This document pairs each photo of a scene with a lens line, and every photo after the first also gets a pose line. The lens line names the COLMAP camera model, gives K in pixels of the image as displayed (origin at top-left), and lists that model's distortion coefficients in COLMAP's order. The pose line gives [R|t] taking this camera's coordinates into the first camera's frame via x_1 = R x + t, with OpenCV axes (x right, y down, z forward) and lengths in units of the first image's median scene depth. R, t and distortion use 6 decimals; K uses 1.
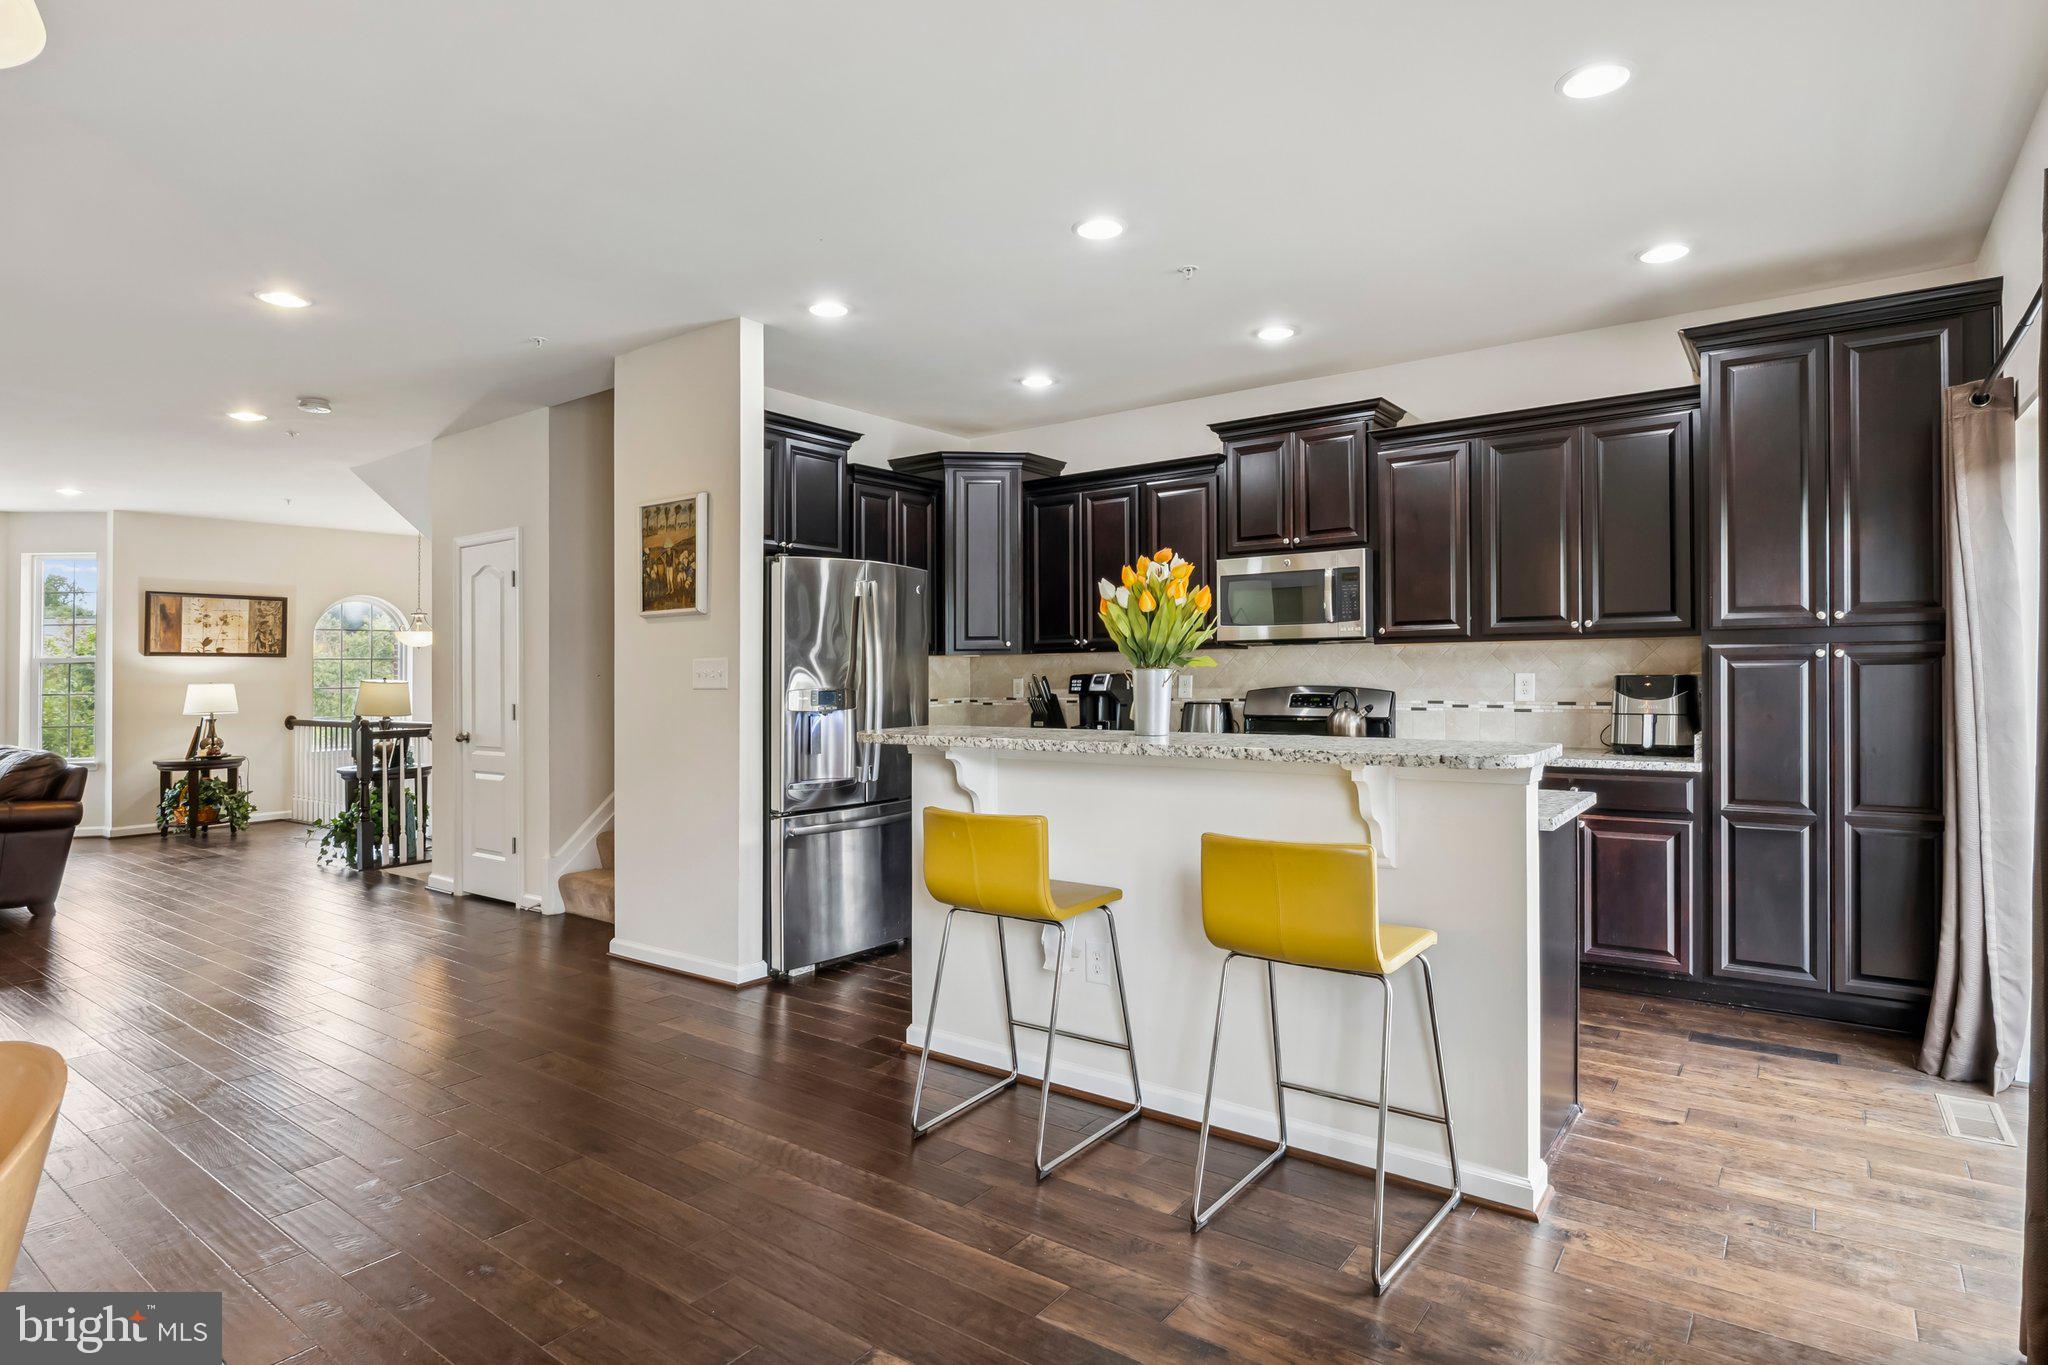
lens RADIAL K [[1052.9, 0, 1024.0], [0, 1052.9, 682.5], [0, 0, 1]] dist [0.001495, 0.000207]
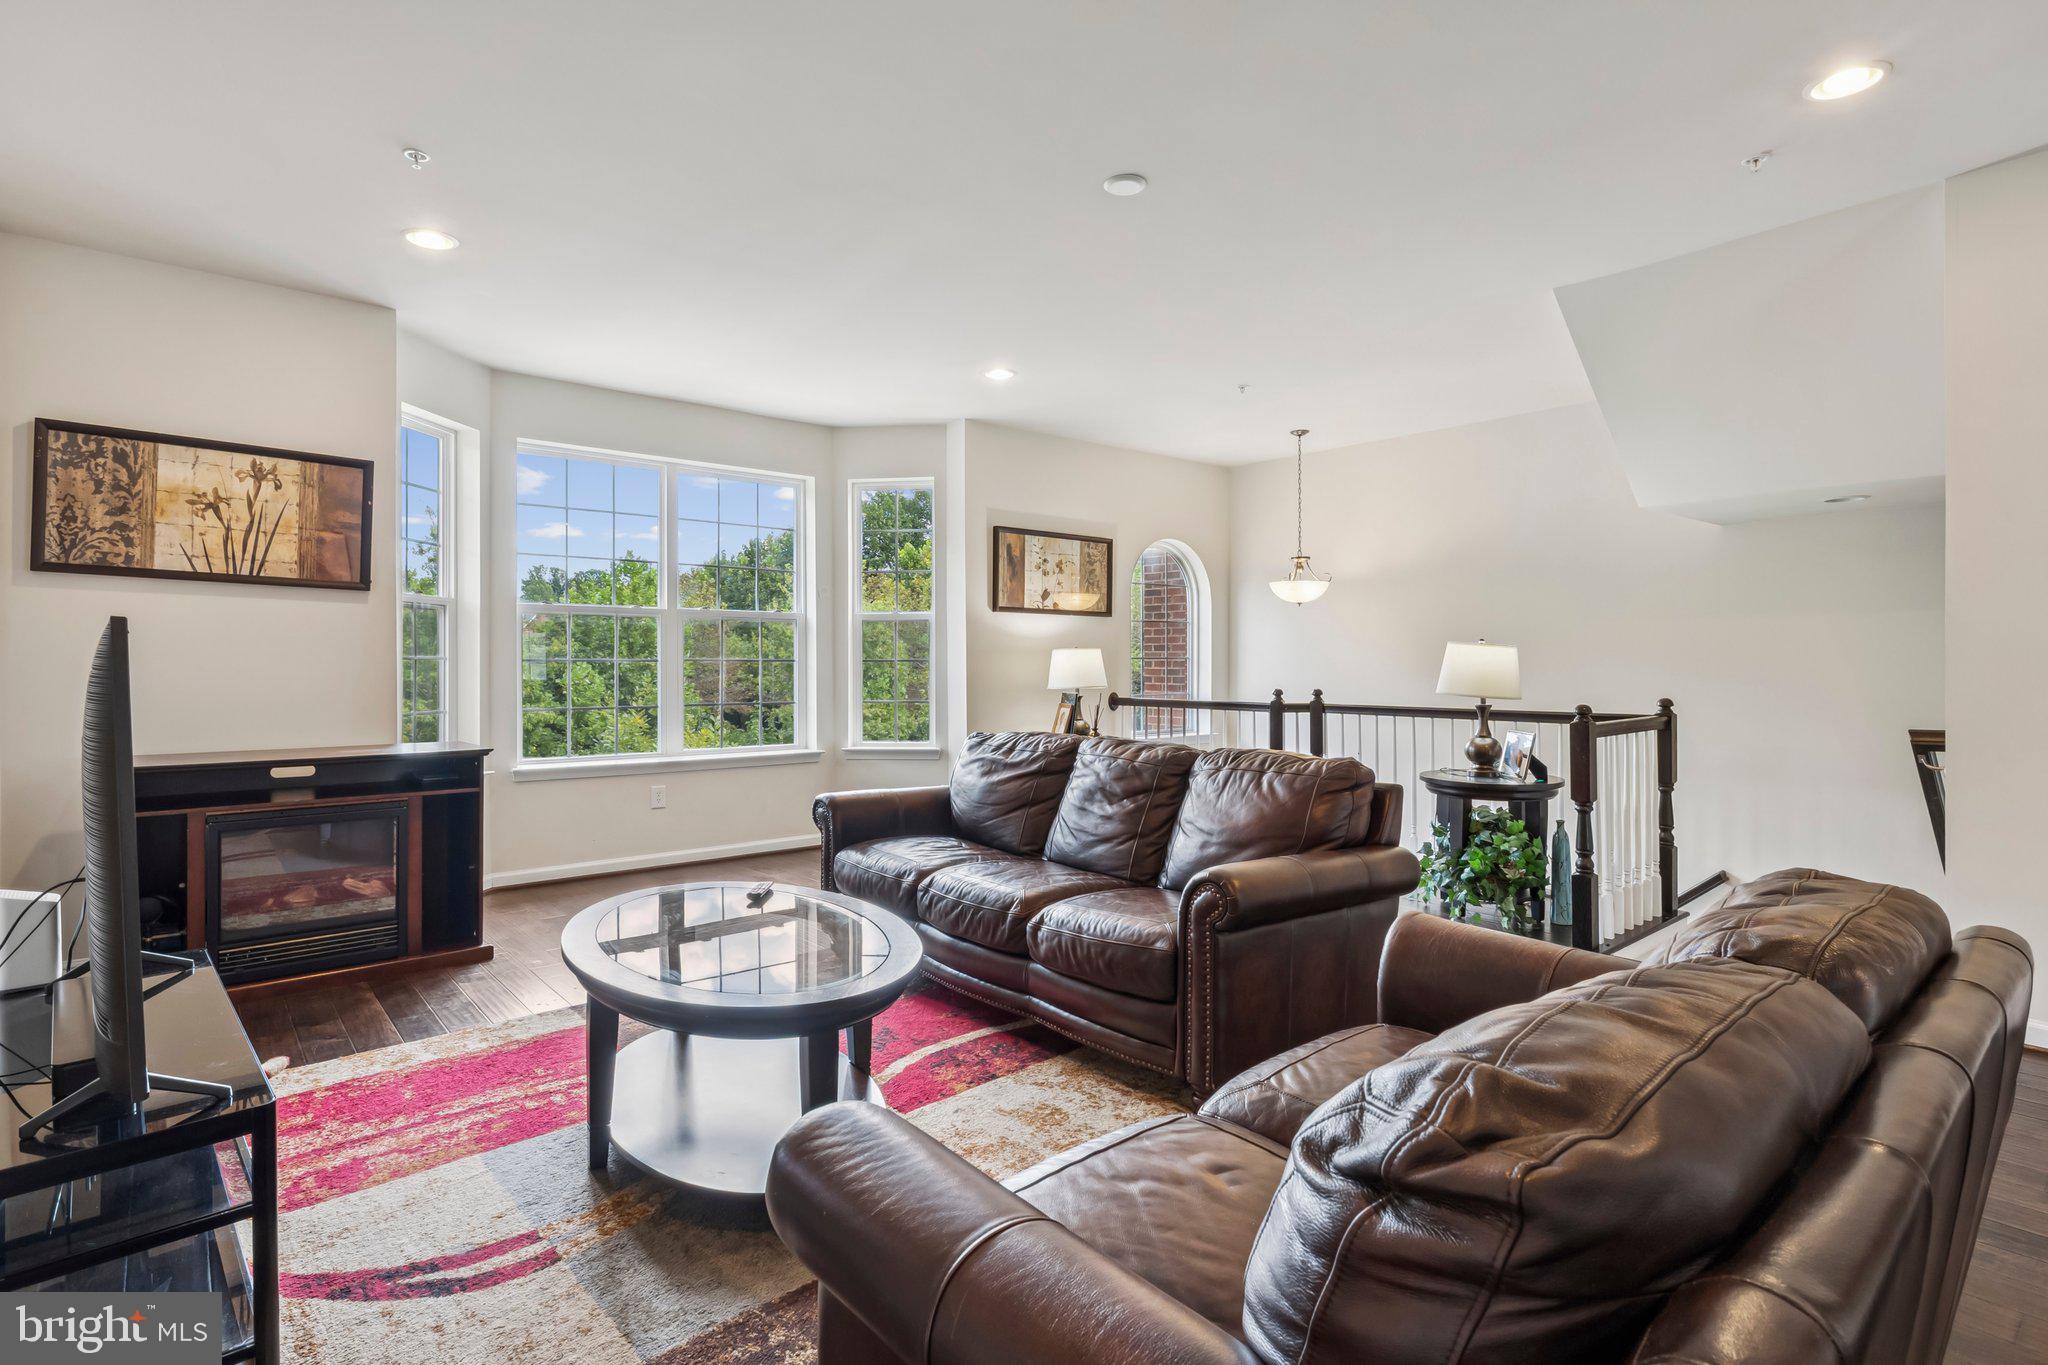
lens RADIAL K [[1000.5, 0, 1024.0], [0, 1000.5, 682.5], [0, 0, 1]] dist [0.000549, 0.000094]
pose [[0.974992, 0.013950, -0.221800, -1.135021], [-0.010195, 0.999785, 0.018066, 0.020436], [0.222004, -0.015353, 0.974925, 0.534322]]
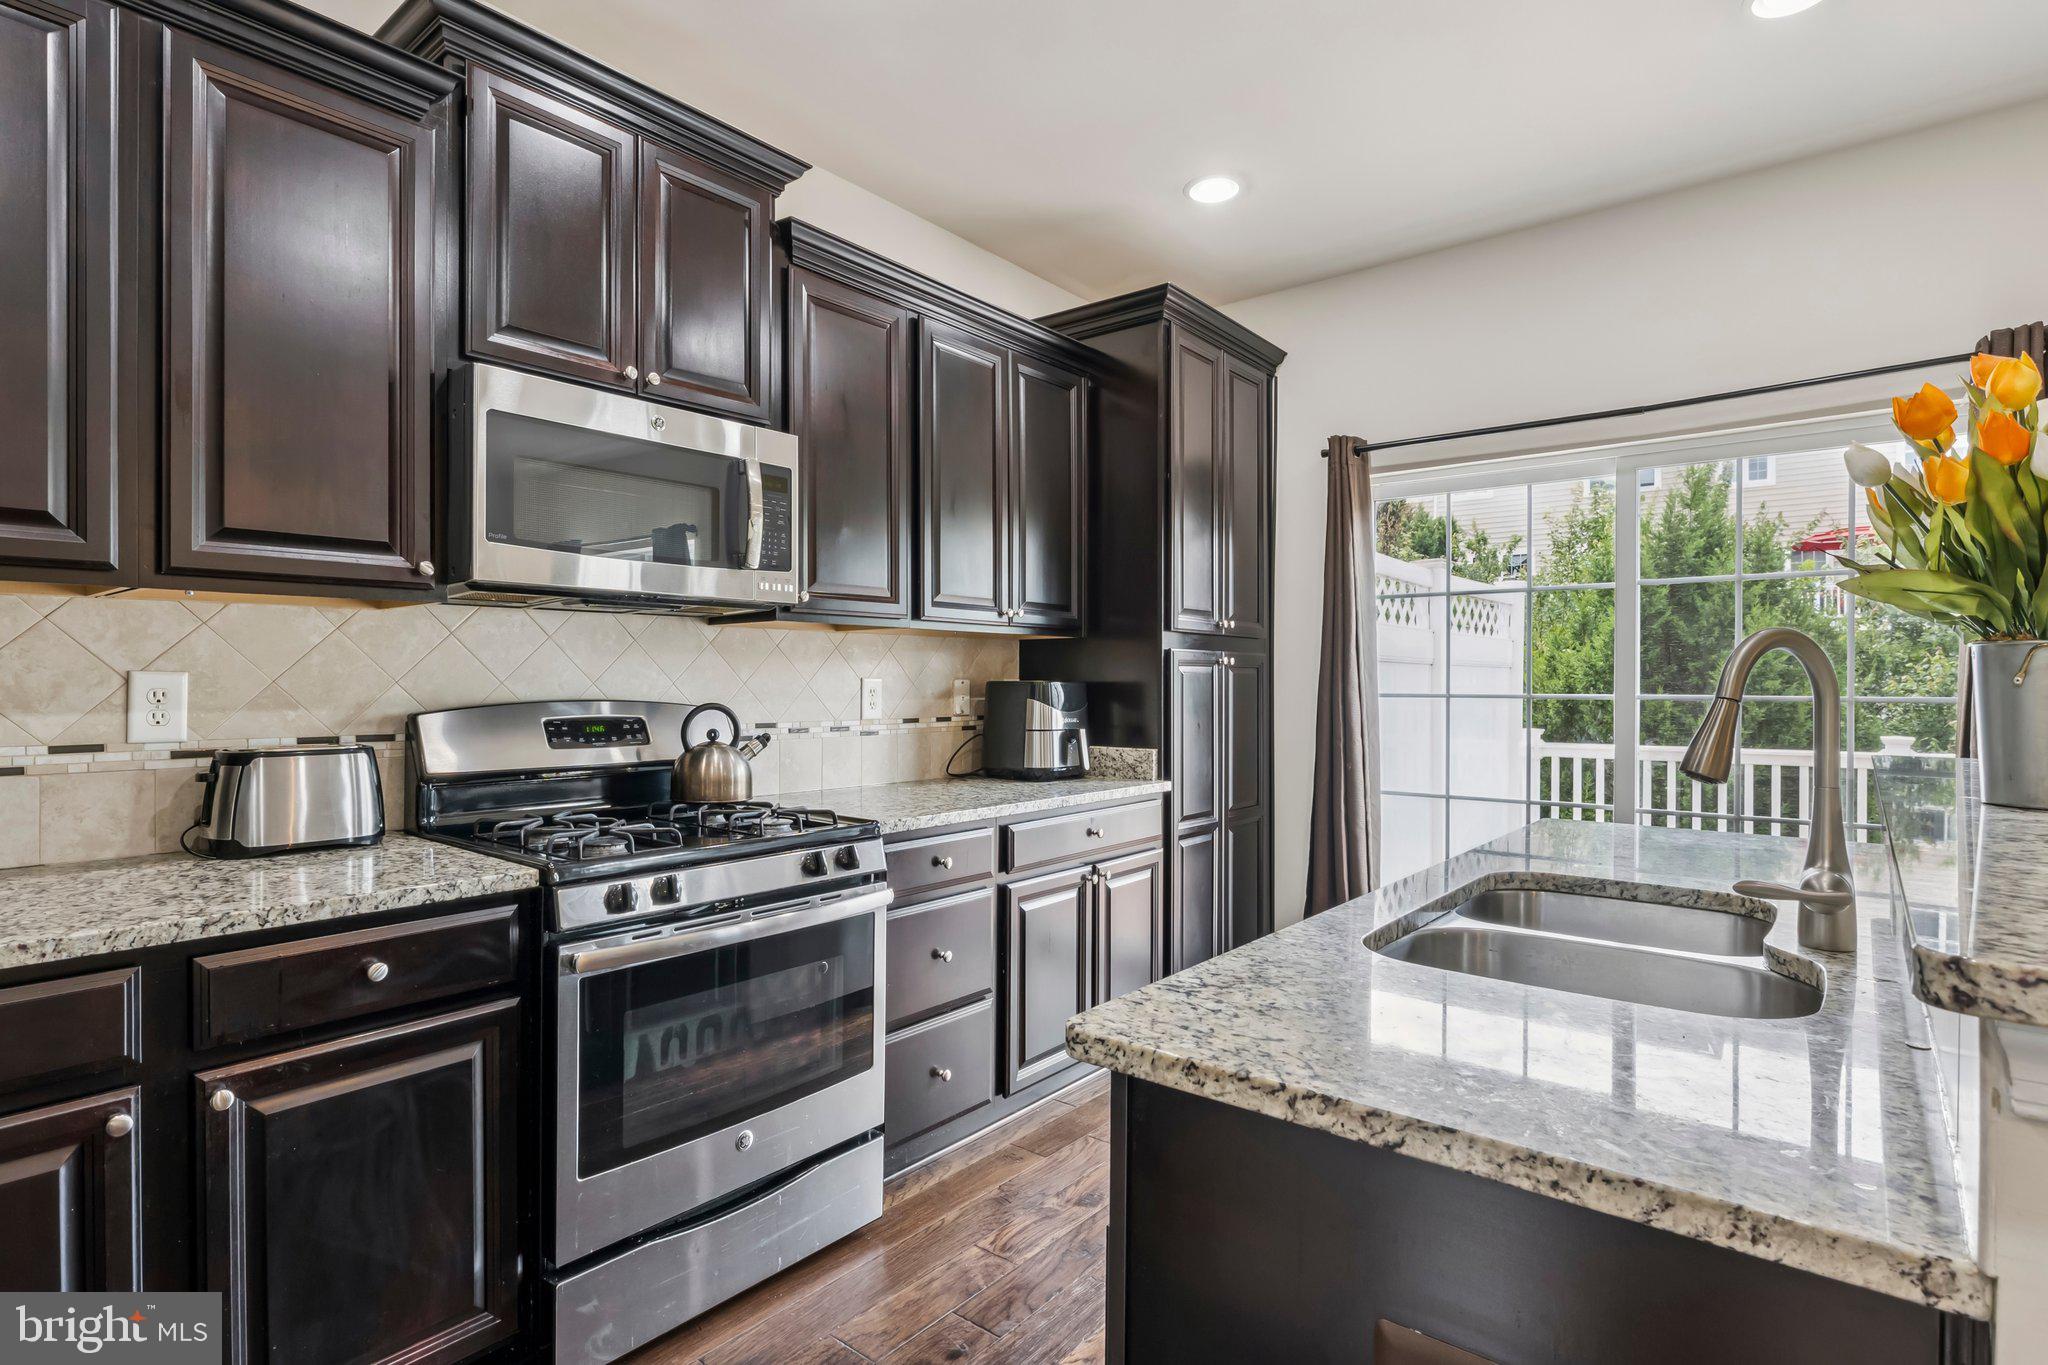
lens RADIAL K [[1024.5, 0, 1028.7], [0, 1024.5, 685.0], [0, 0, 1]] dist [-0.004430, -0.001408]
pose [[0.049673, 0.007242, 0.998739, -0.171422], [0.005375, 0.999957, -0.007519, 0.000972], [-0.998751, 0.005742, 0.049632, 0.820035]]
